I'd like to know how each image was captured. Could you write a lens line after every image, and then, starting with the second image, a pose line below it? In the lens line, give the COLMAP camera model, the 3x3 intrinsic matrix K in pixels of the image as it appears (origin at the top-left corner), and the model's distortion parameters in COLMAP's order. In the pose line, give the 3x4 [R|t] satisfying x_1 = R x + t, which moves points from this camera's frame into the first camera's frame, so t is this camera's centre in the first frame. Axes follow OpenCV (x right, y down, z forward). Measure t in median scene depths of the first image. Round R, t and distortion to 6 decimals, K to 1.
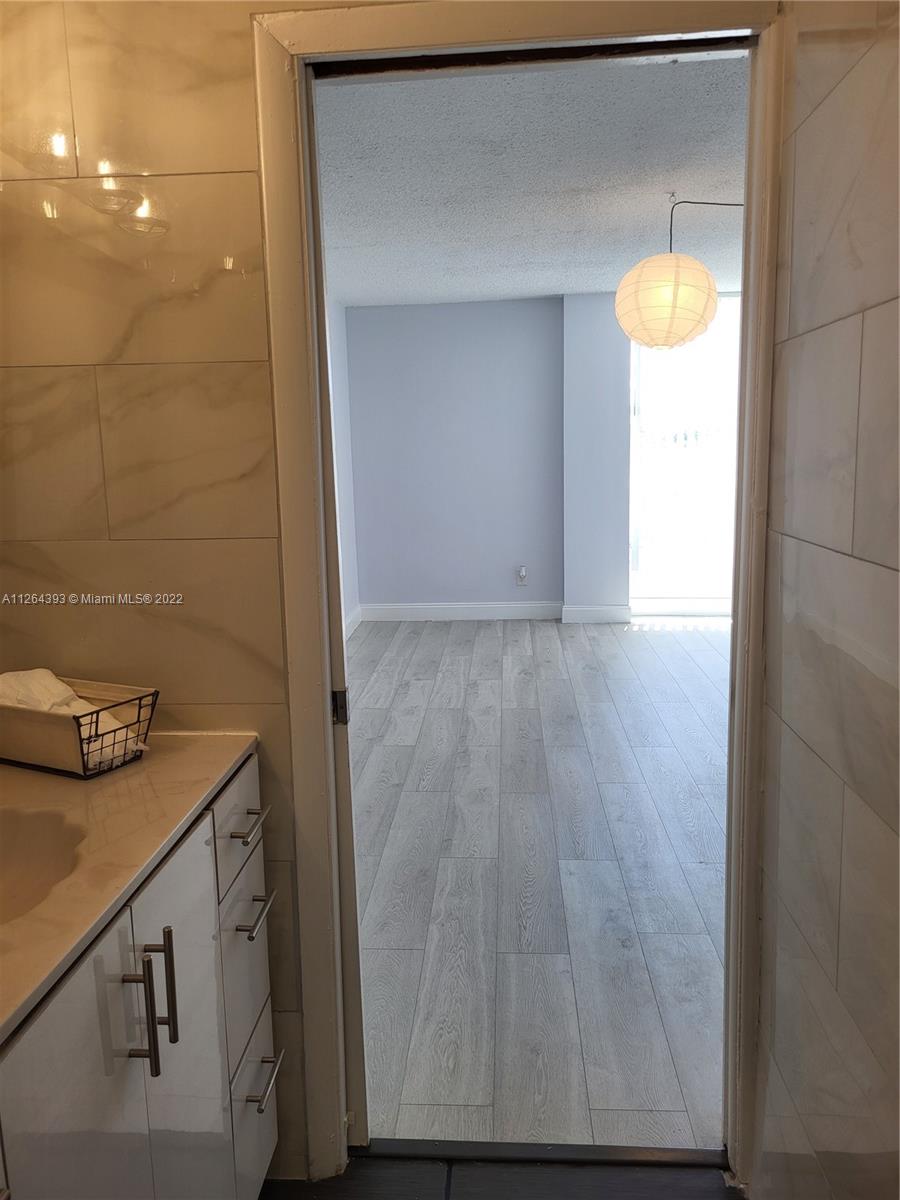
lens RADIAL K [[906.6, 0, 456.9], [0, 906.6, 595.7], [0, 0, 1]] dist [0.051240, -0.043422]
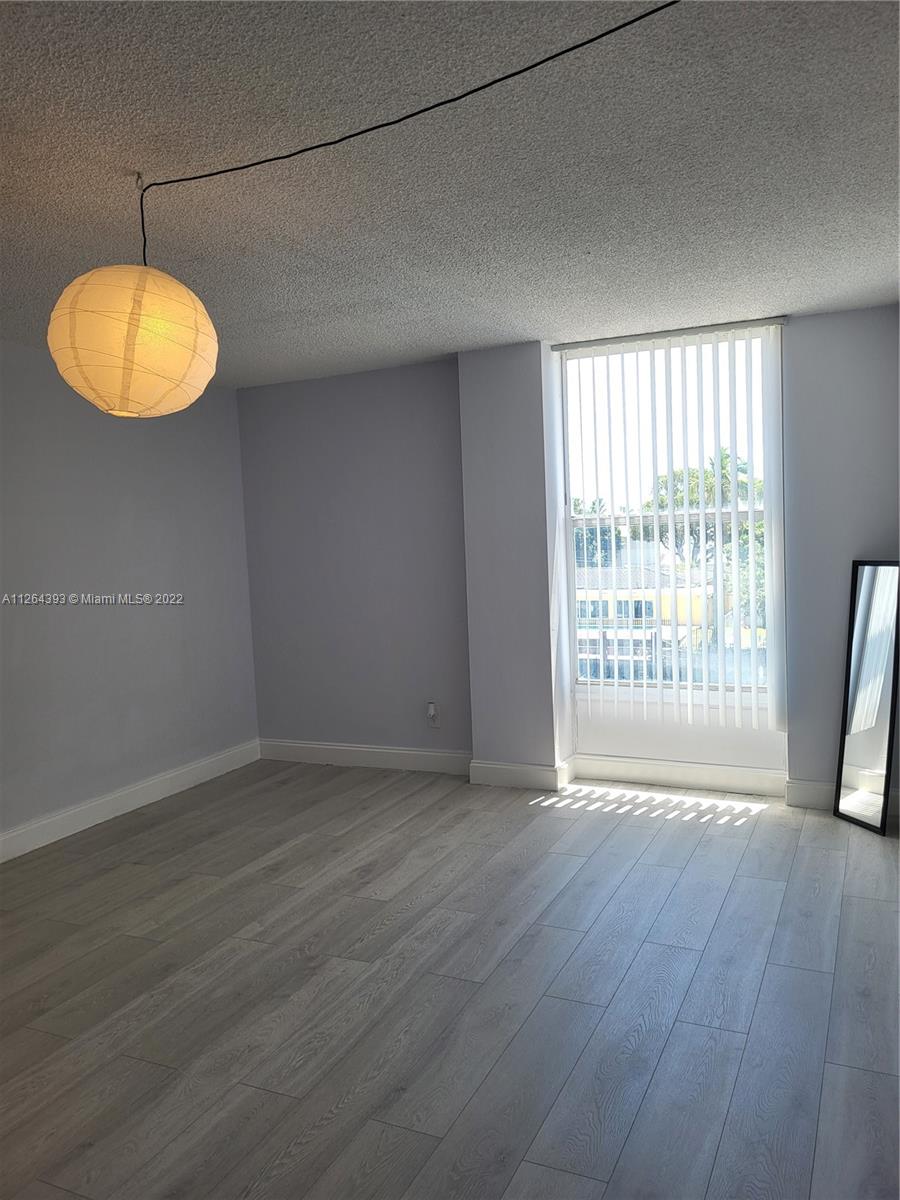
lens RADIAL K [[906.6, 0, 456.9], [0, 906.6, 595.7], [0, 0, 1]] dist [0.051240, -0.043422]
pose [[0.924727, 0.009313, -0.380517, 0.594107], [-0.043257, 0.995795, -0.080751, -0.095087], [0.378165, 0.091133, 0.921241, 0.459697]]
